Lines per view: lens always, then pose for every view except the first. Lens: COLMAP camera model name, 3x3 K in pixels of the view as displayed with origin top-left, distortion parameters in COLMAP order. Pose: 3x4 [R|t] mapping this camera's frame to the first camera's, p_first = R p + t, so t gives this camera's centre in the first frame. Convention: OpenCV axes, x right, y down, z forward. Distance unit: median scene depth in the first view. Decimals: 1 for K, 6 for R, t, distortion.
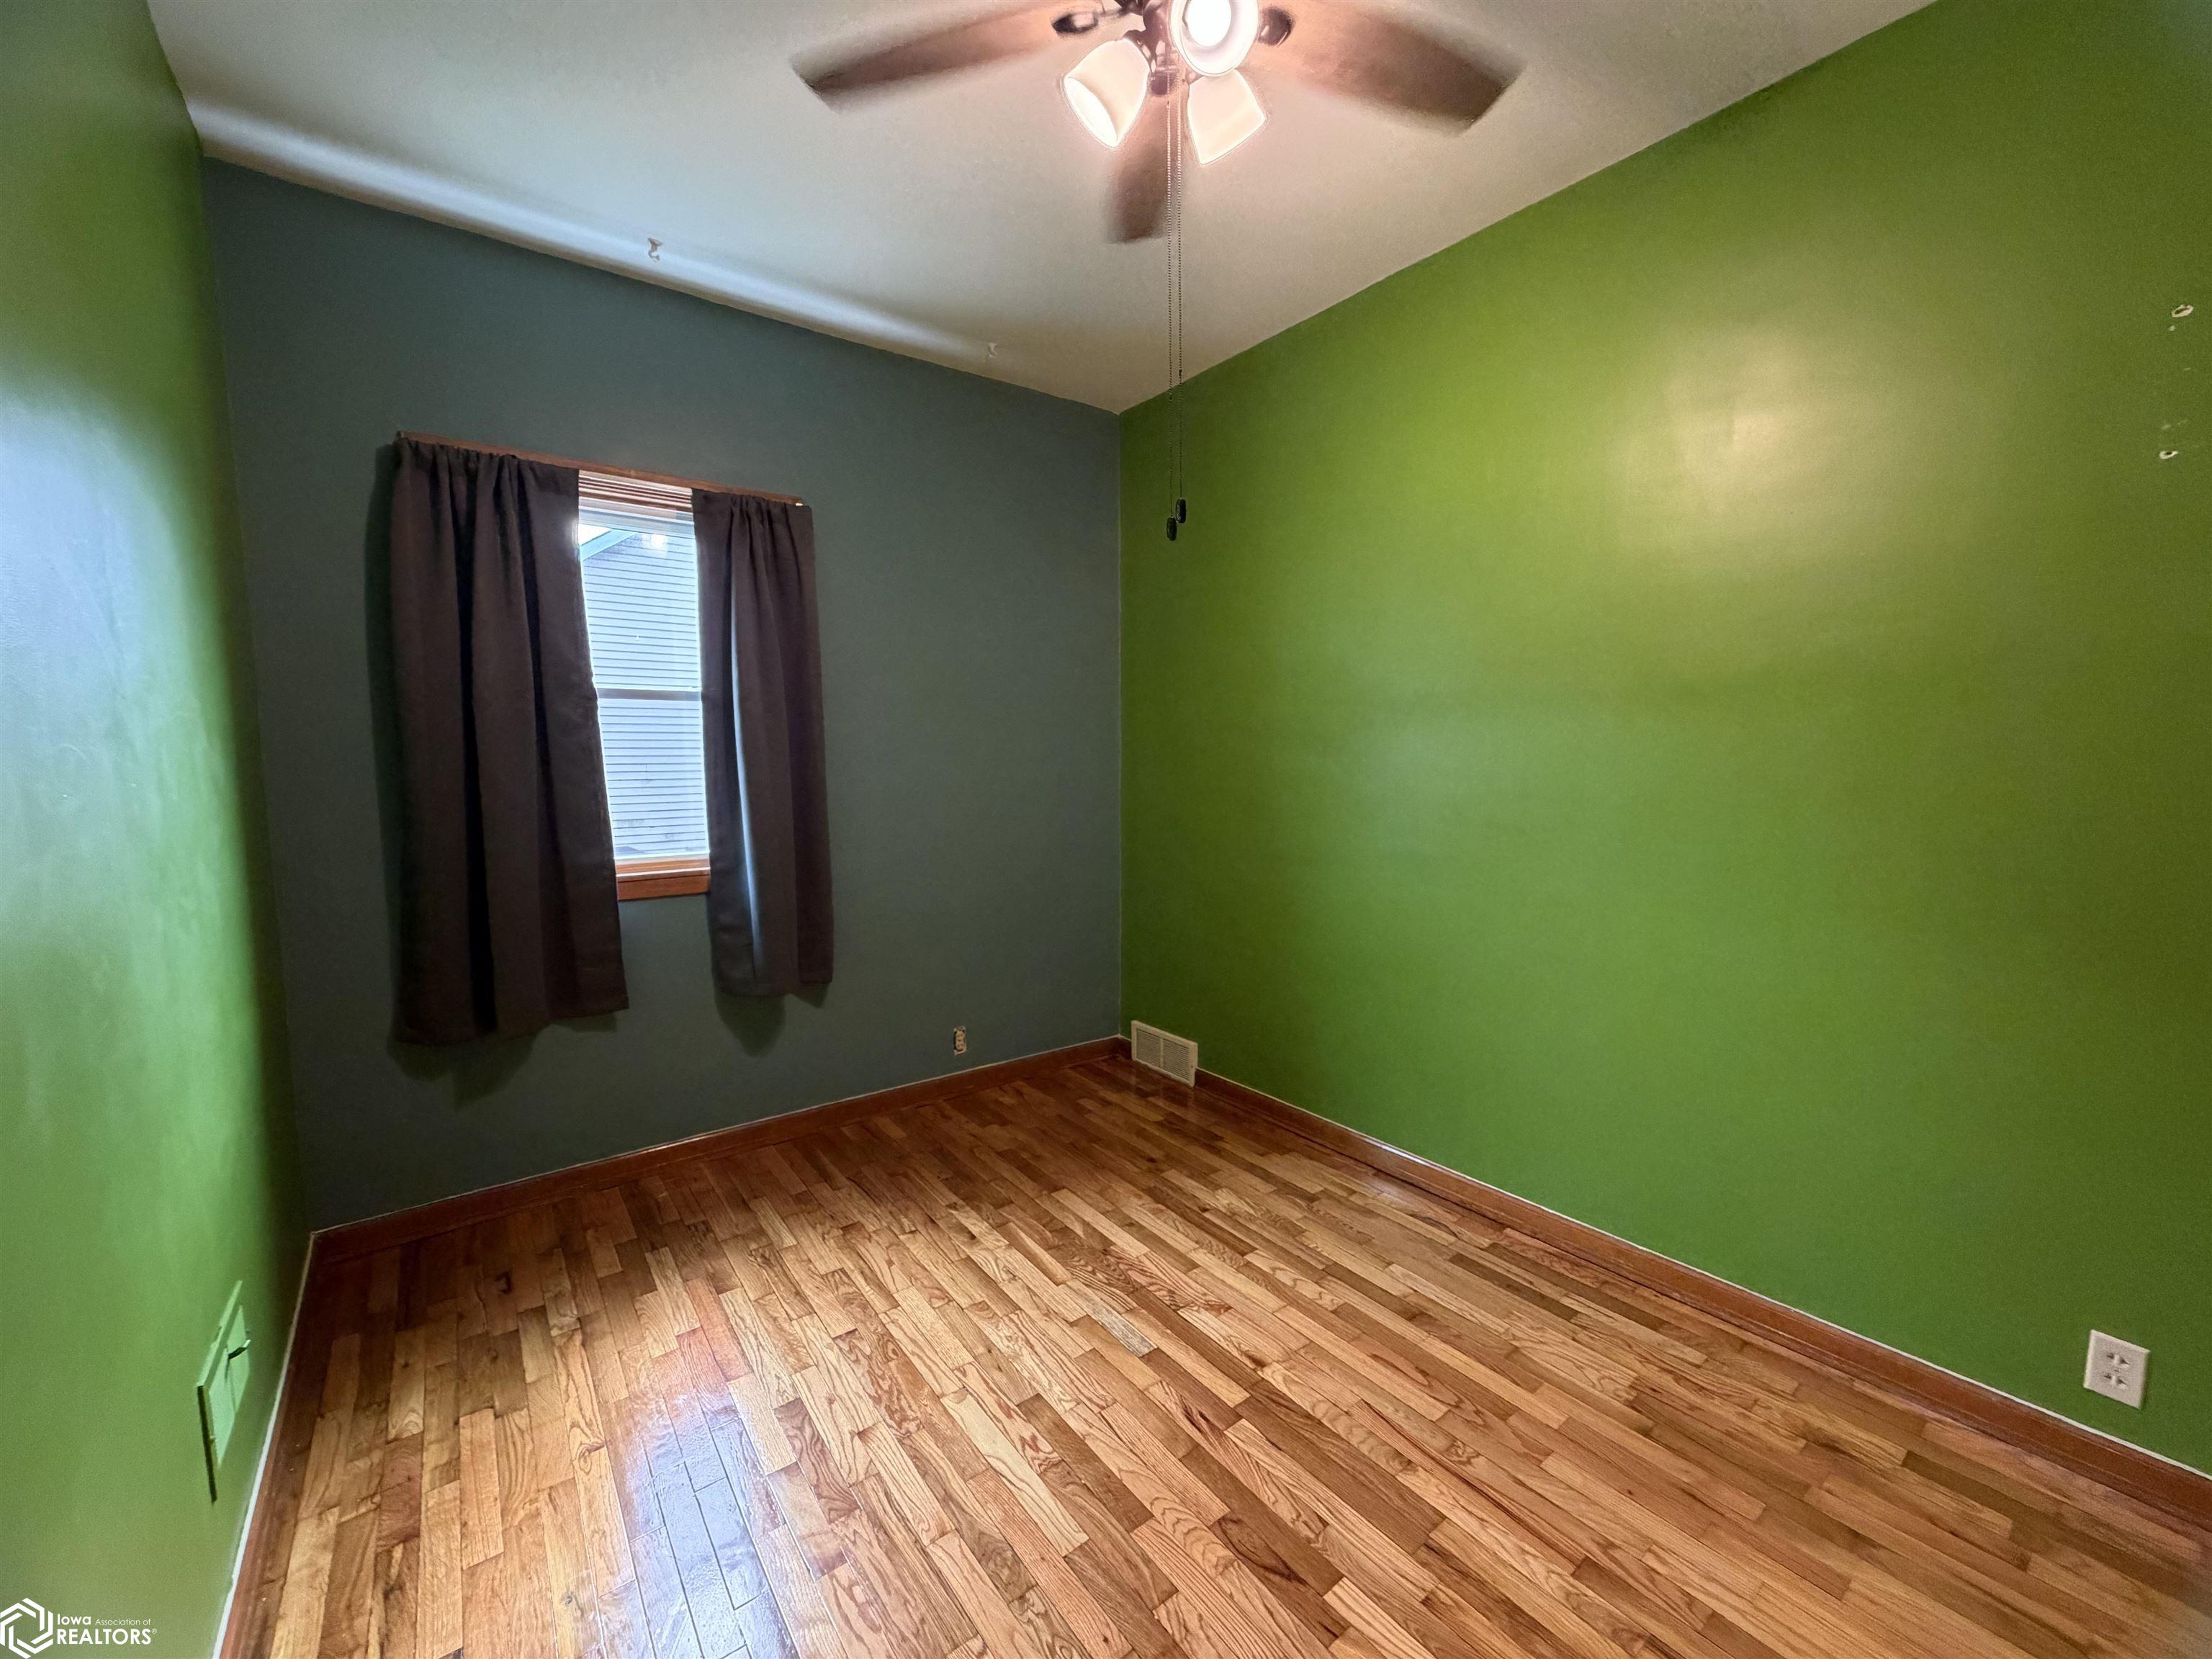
lens RADIAL K [[877.4, 0, 1099.0], [0, 877.4, 833.3], [0, 0, 1]] dist [-0.001762, 0.000307]
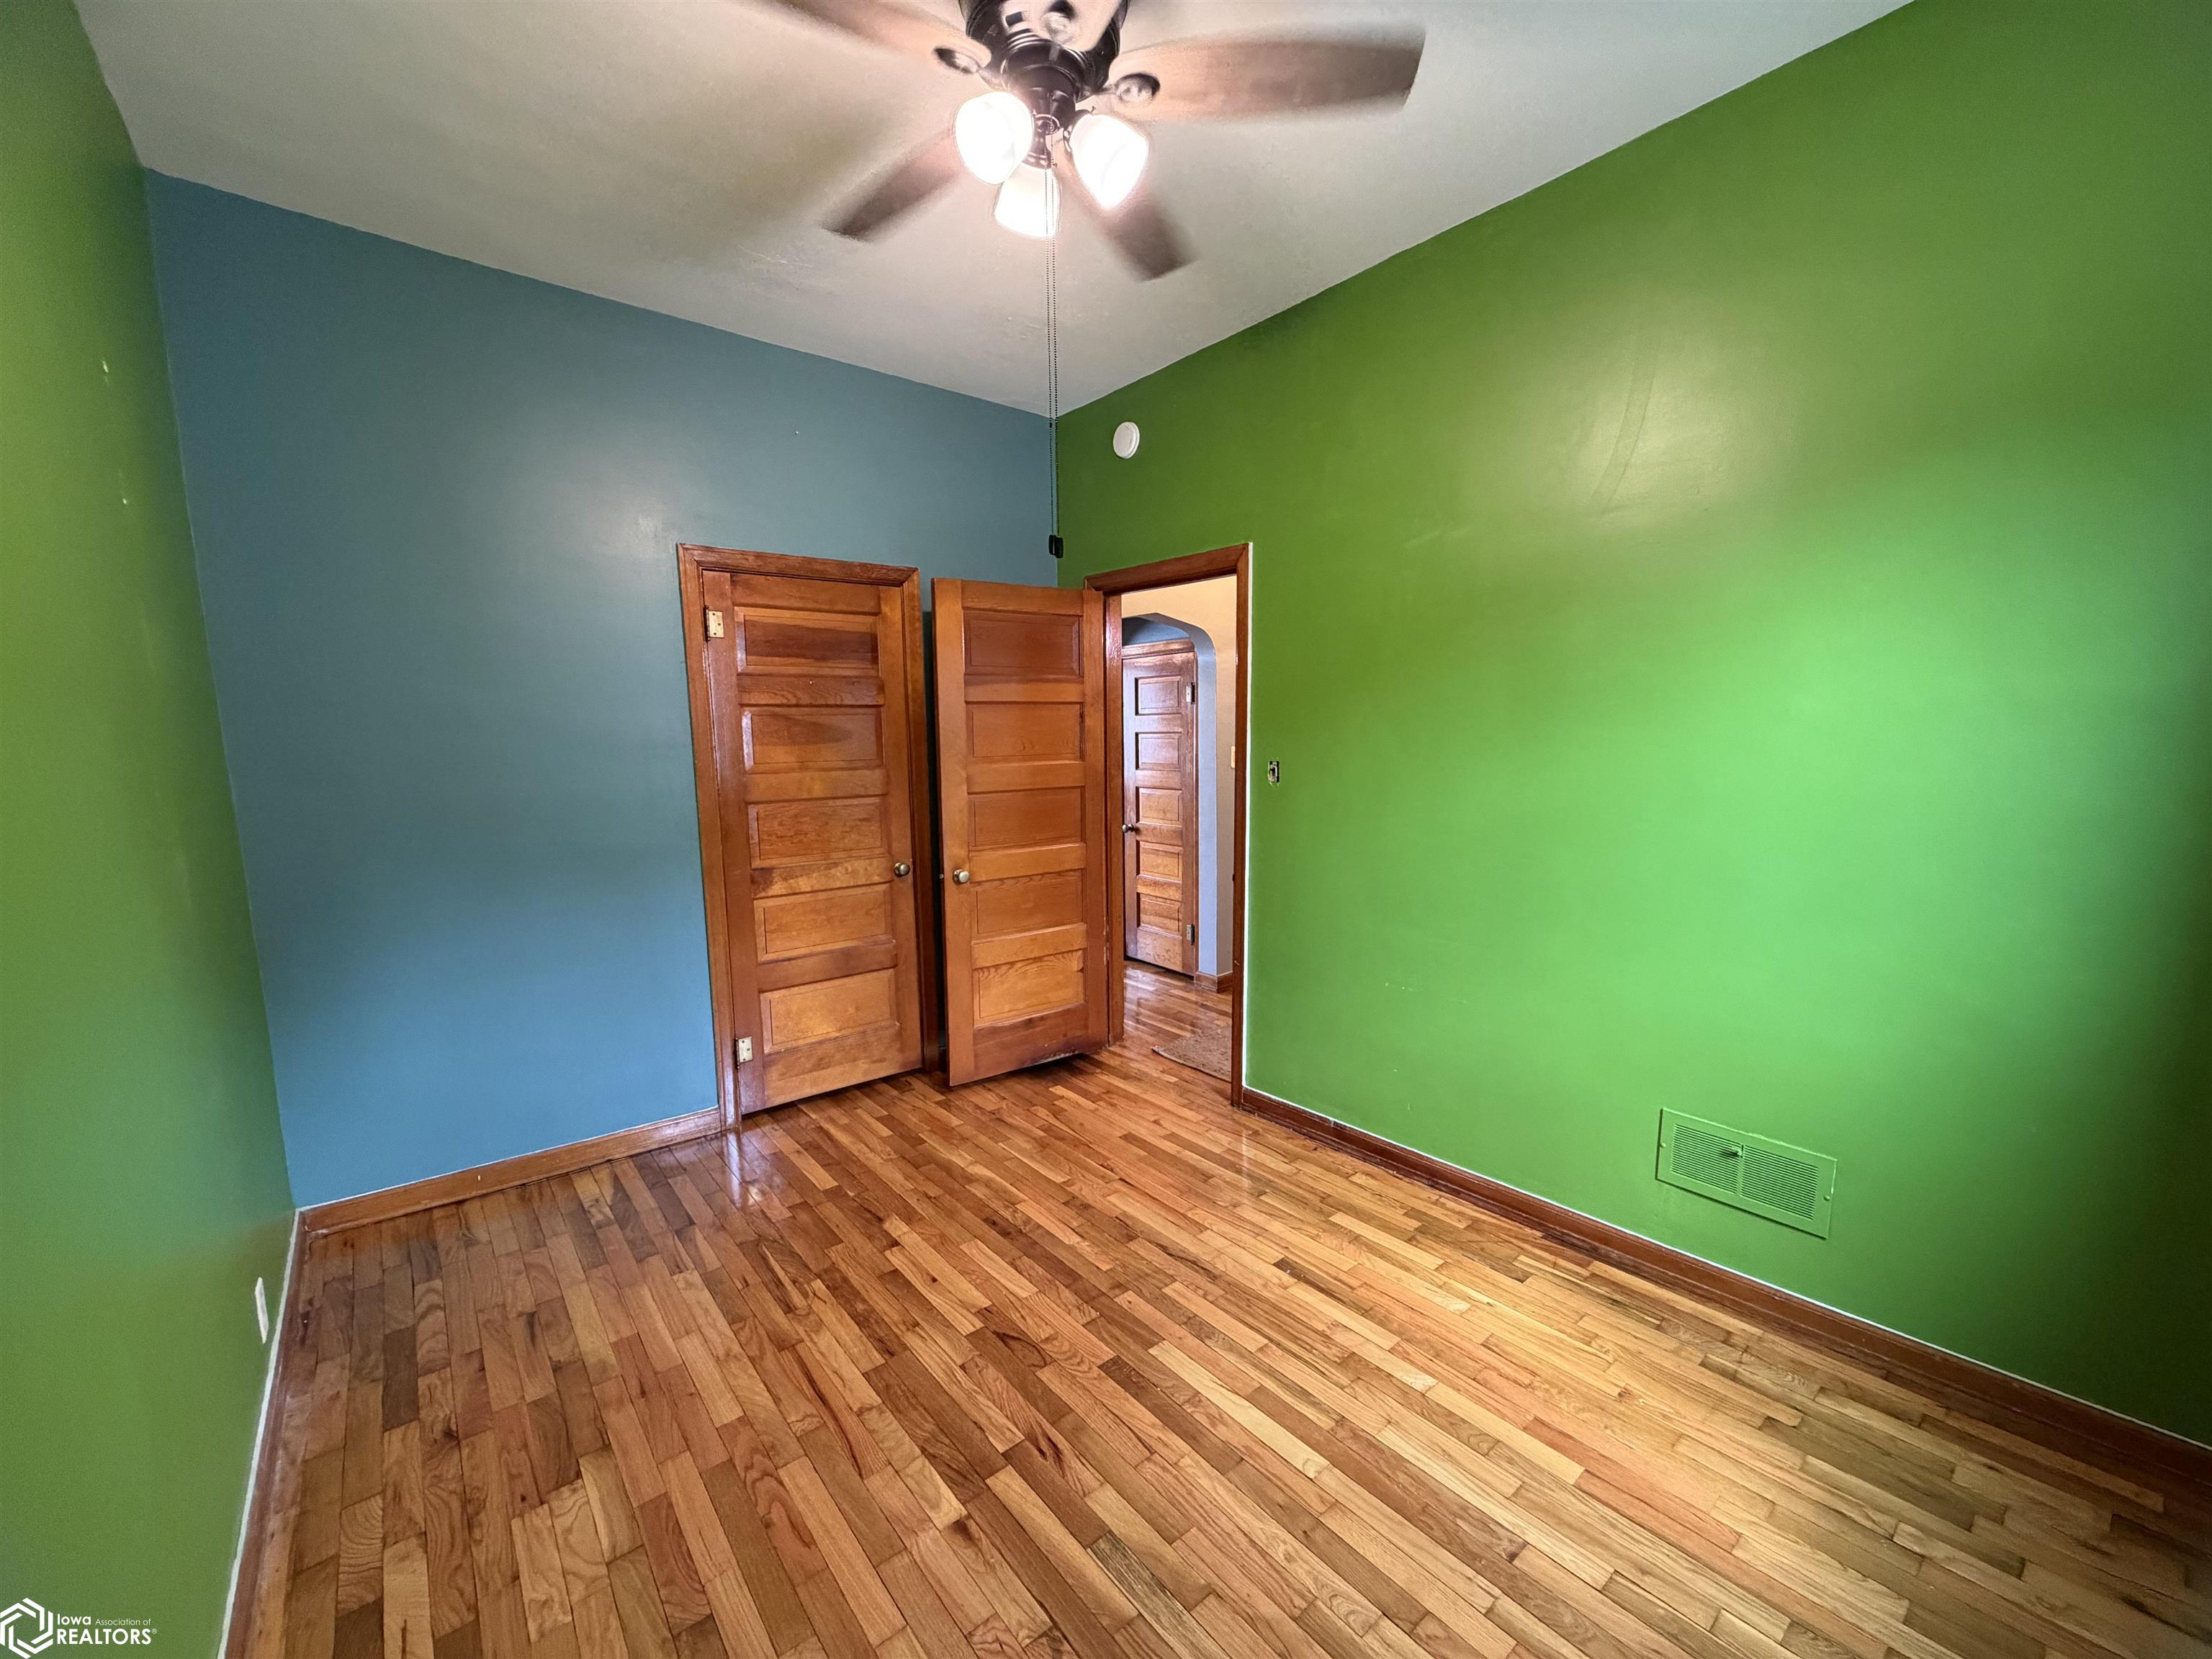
lens RADIAL K [[877.4, 0, 1099.0], [0, 877.4, 833.3], [0, 0, 1]] dist [-0.001762, 0.000307]
pose [[-0.998858, 0.034134, -0.033427, 0.070212], [0.026107, 0.975943, 0.216457, -0.205686], [0.040012, 0.215337, -0.975720, 1.868191]]
